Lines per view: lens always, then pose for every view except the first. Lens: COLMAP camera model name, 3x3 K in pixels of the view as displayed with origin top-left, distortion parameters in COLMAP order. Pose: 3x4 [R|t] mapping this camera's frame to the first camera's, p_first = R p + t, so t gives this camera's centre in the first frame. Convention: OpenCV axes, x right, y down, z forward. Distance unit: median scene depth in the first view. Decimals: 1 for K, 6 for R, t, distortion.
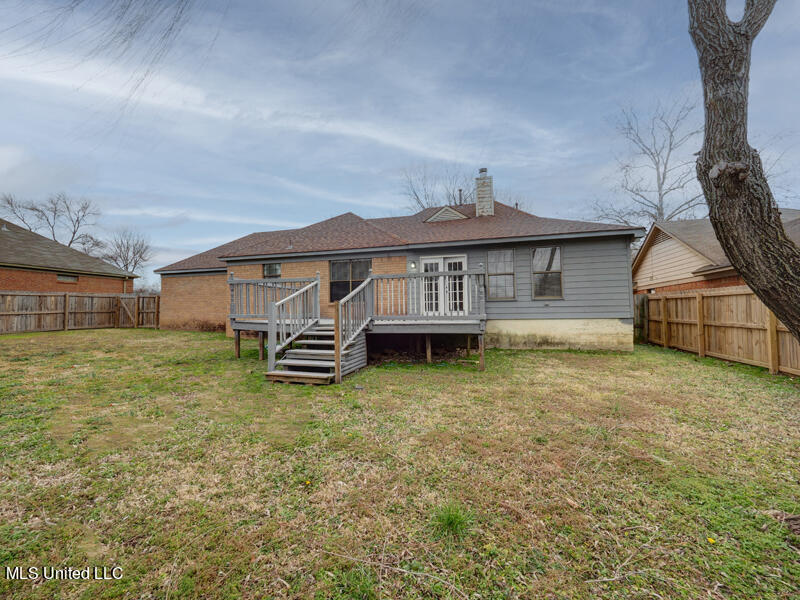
lens RADIAL K [[327.6, 0, 400.0], [0, 327.6, 300.0], [0, 0, 1]] dist [-0.000039, -0.000093]
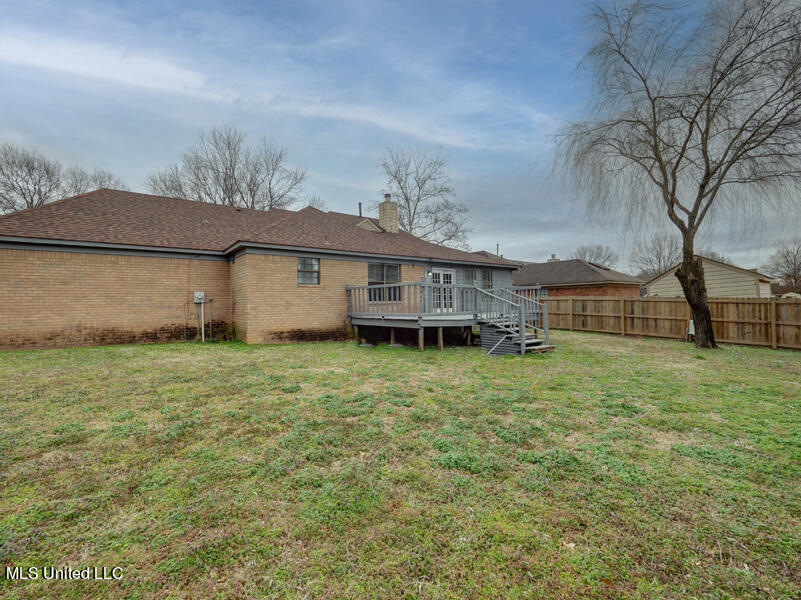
lens RADIAL K [[328.0, 0, 400.5], [0, 328.0, 300.0], [0, 0, 1]] dist [-0.000039, -0.000093]
pose [[0.622478, 0.008720, 0.782589, -1.027440], [-0.019285, 0.999805, 0.004200, -0.003056], [-0.782400, -0.017706, 0.622525, 0.252487]]
